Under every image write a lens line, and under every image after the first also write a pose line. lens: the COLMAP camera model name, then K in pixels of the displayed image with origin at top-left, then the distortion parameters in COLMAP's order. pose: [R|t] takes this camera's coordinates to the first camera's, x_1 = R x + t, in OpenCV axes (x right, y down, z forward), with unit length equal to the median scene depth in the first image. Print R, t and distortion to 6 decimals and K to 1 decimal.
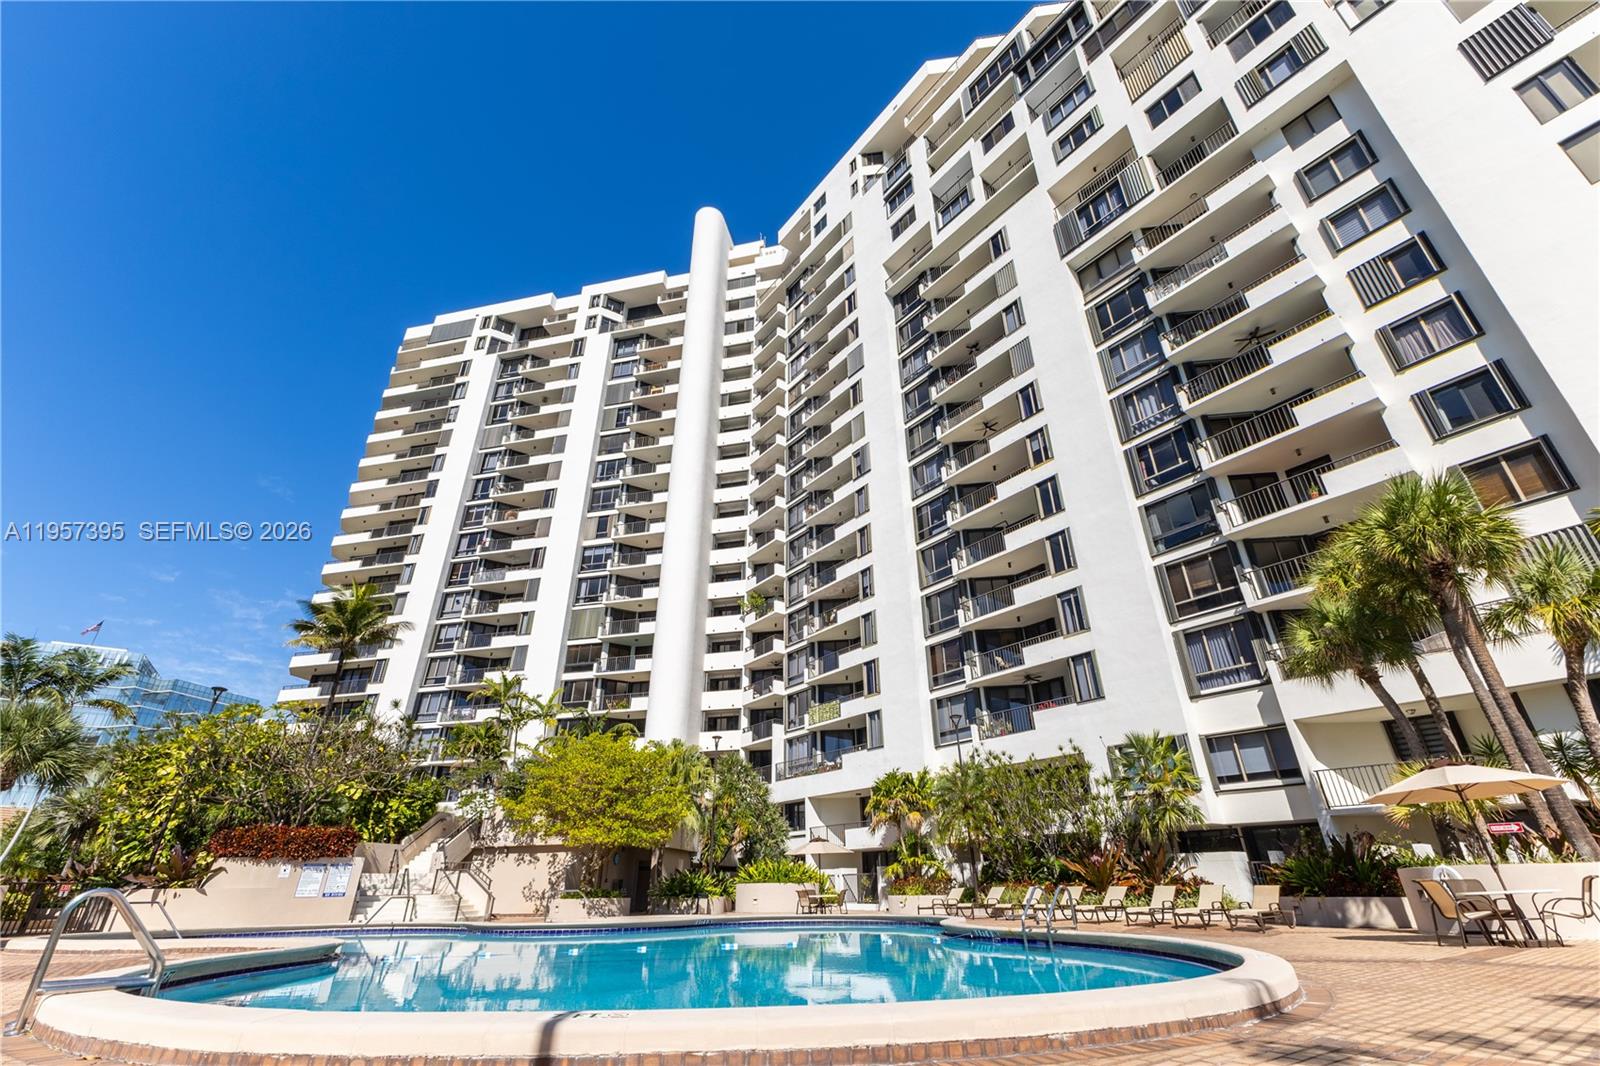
lens RADIAL K [[686.5, 0, 801.9], [0, 686.5, 527.8], [0, 0, 1]] dist [0.001613, 0.000267]
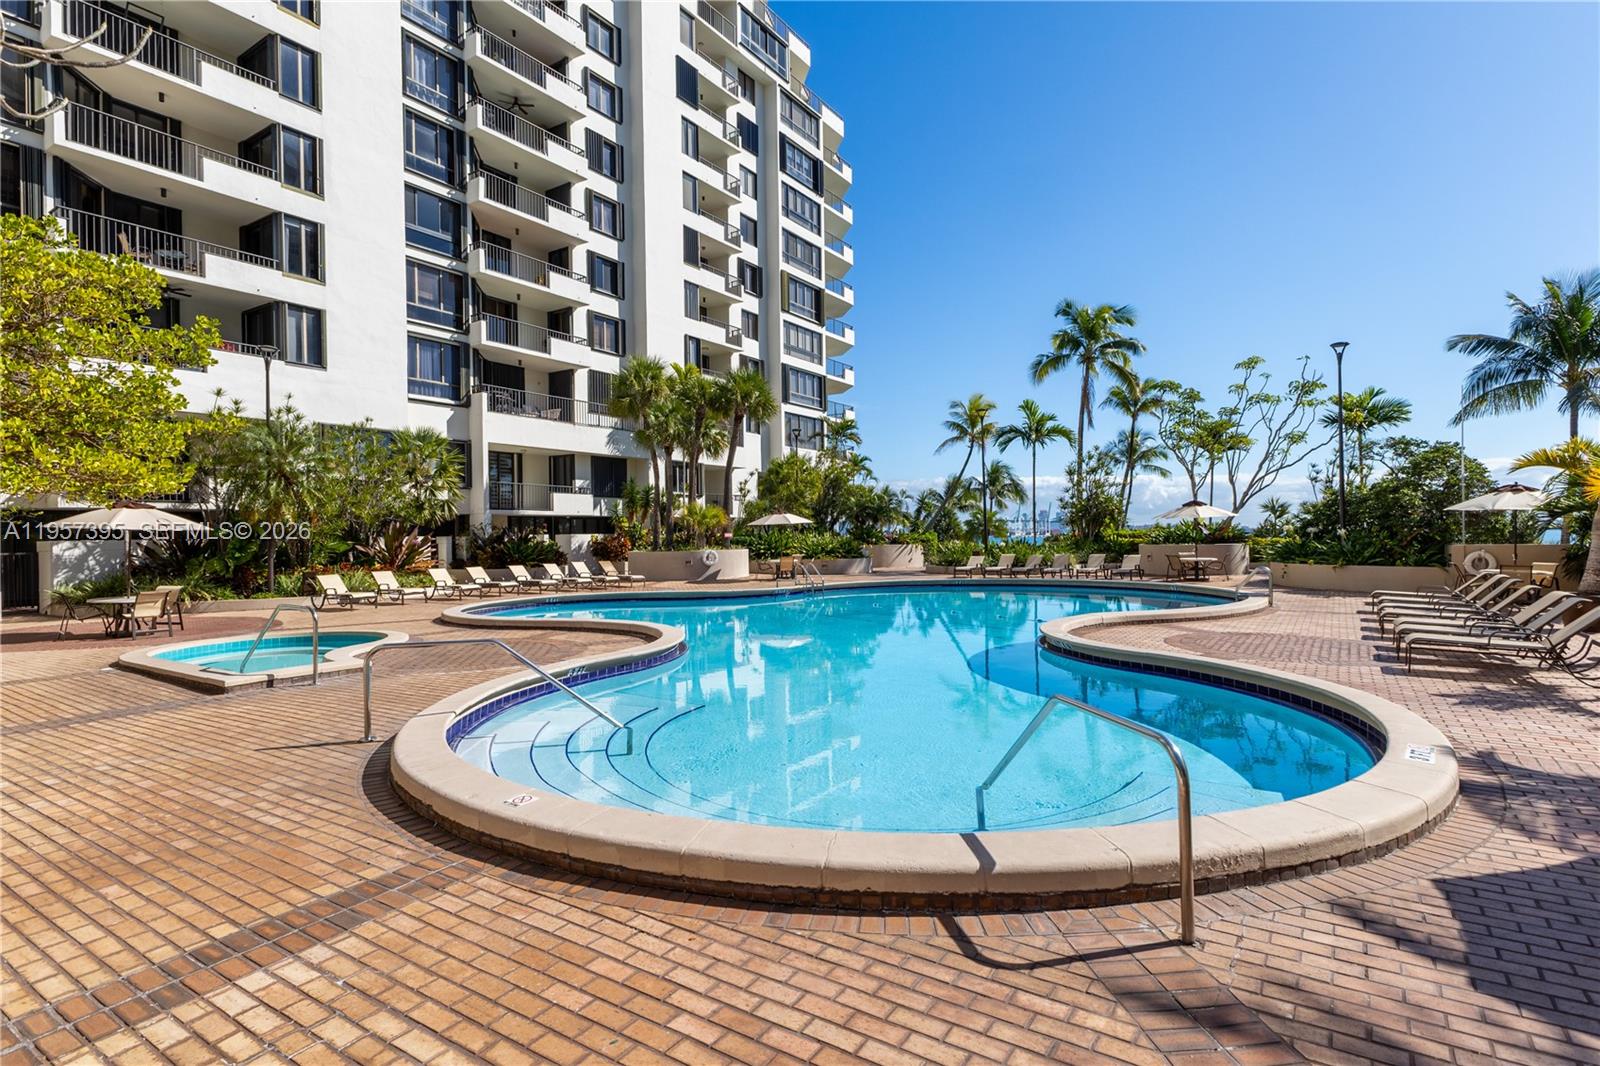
lens RADIAL K [[821.0, 0, 799.3], [0, 821.0, 537.5], [0, 0, 1]] dist [0.001258, 0.000199]
pose [[-0.314273, 0.012934, 0.949244, -0.751738], [-0.428639, 0.890247, -0.154043, 0.365473], [-0.847054, -0.455295, -0.274237, 0.745730]]
